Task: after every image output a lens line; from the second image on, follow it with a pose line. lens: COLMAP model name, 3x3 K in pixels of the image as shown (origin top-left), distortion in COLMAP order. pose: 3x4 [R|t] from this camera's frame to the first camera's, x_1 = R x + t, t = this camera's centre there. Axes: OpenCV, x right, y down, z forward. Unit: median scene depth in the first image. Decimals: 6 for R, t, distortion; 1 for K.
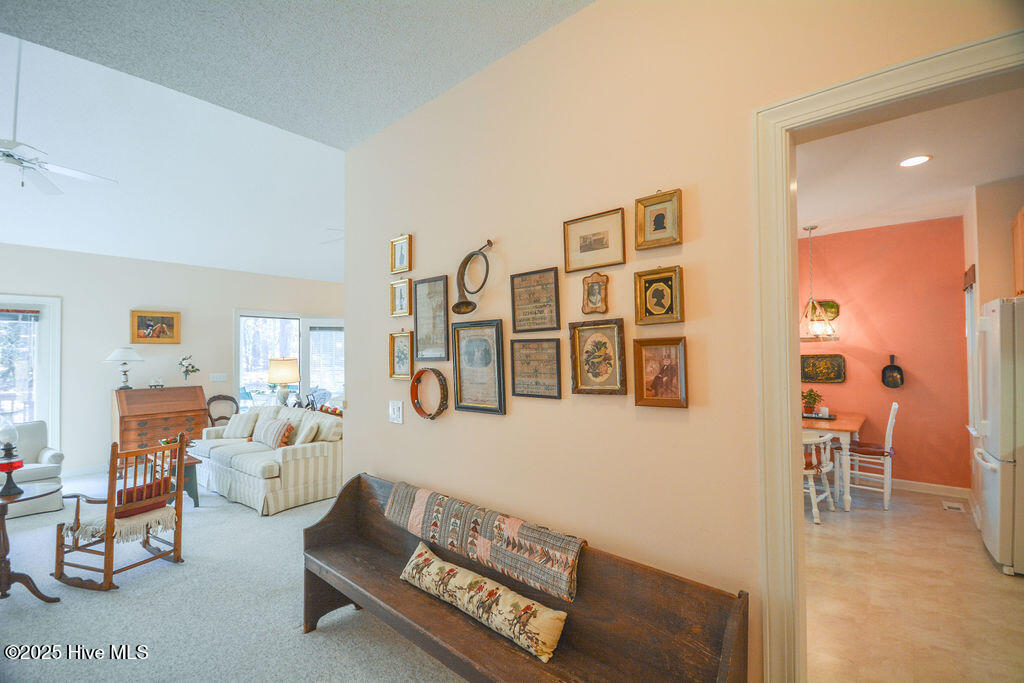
lens RADIAL K [[453.4, 0, 511.3], [0, 453.4, 346.8], [0, 0, 1]] dist [0.004987, -0.009033]
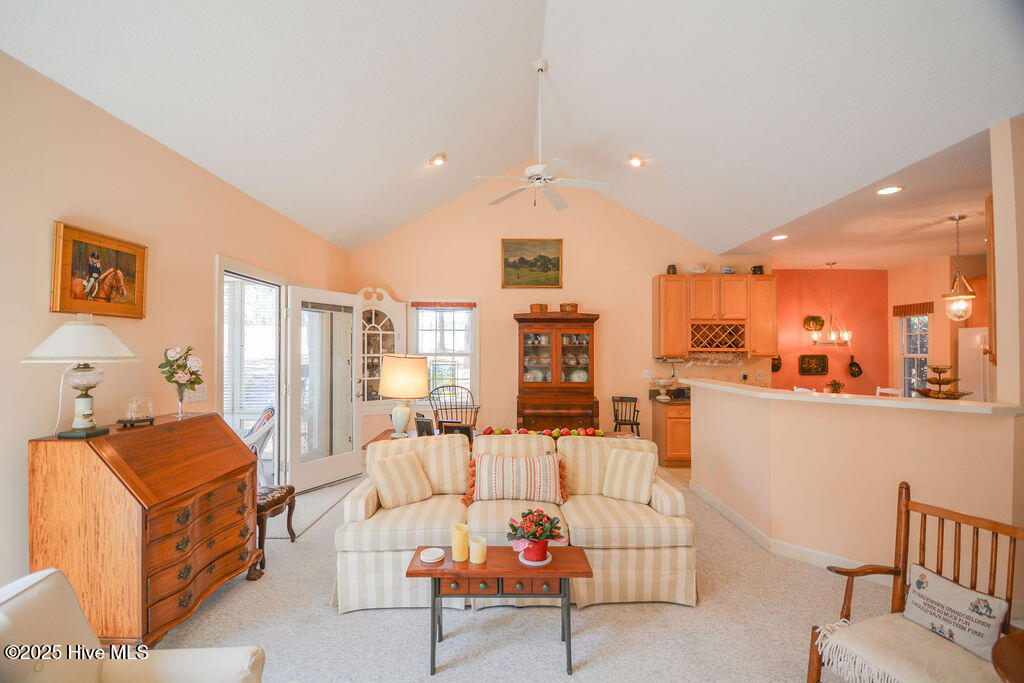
lens RADIAL K [[453.4, 0, 513.4], [0, 453.4, 345.9], [0, 0, 1]] dist [0.004987, -0.009033]
pose [[0.758629, 0.019645, 0.651226, -0.847388], [-0.020375, 0.999772, -0.006424, 0.016019], [-0.651204, -0.008395, 0.758856, 0.506527]]
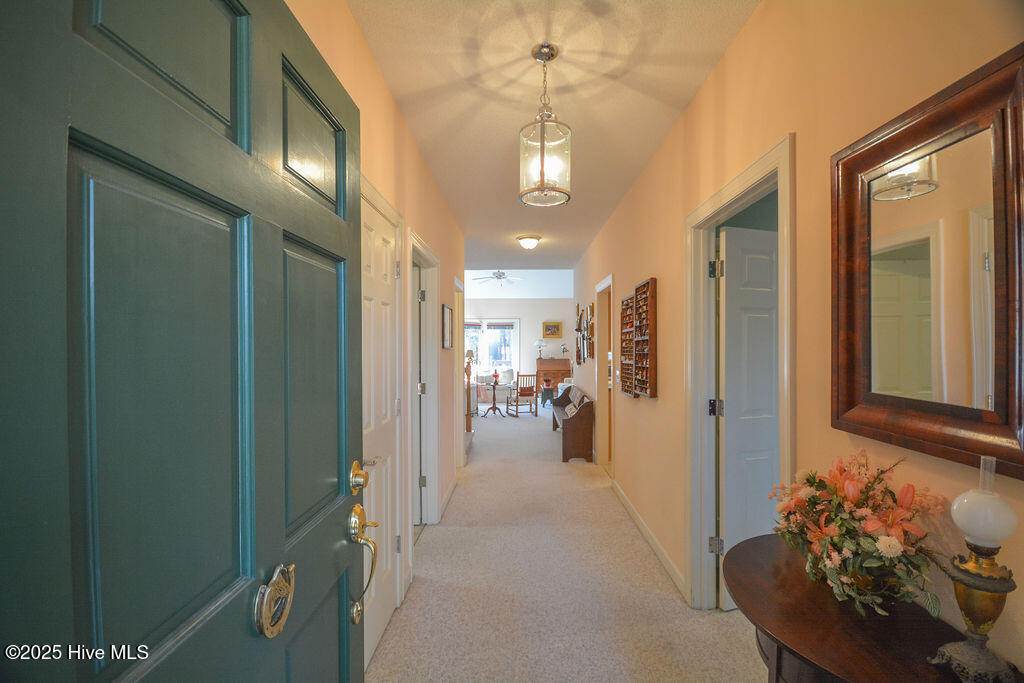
lens RADIAL K [[453.4, 0, 513.4], [0, 453.4, 345.5], [0, 0, 1]] dist [0.004987, -0.009033]
pose [[0.644107, 0.003537, -0.764927, 0.772881], [0.012309, 0.999812, 0.014988, -0.005700], [0.764836, -0.019070, 0.643942, -0.535319]]
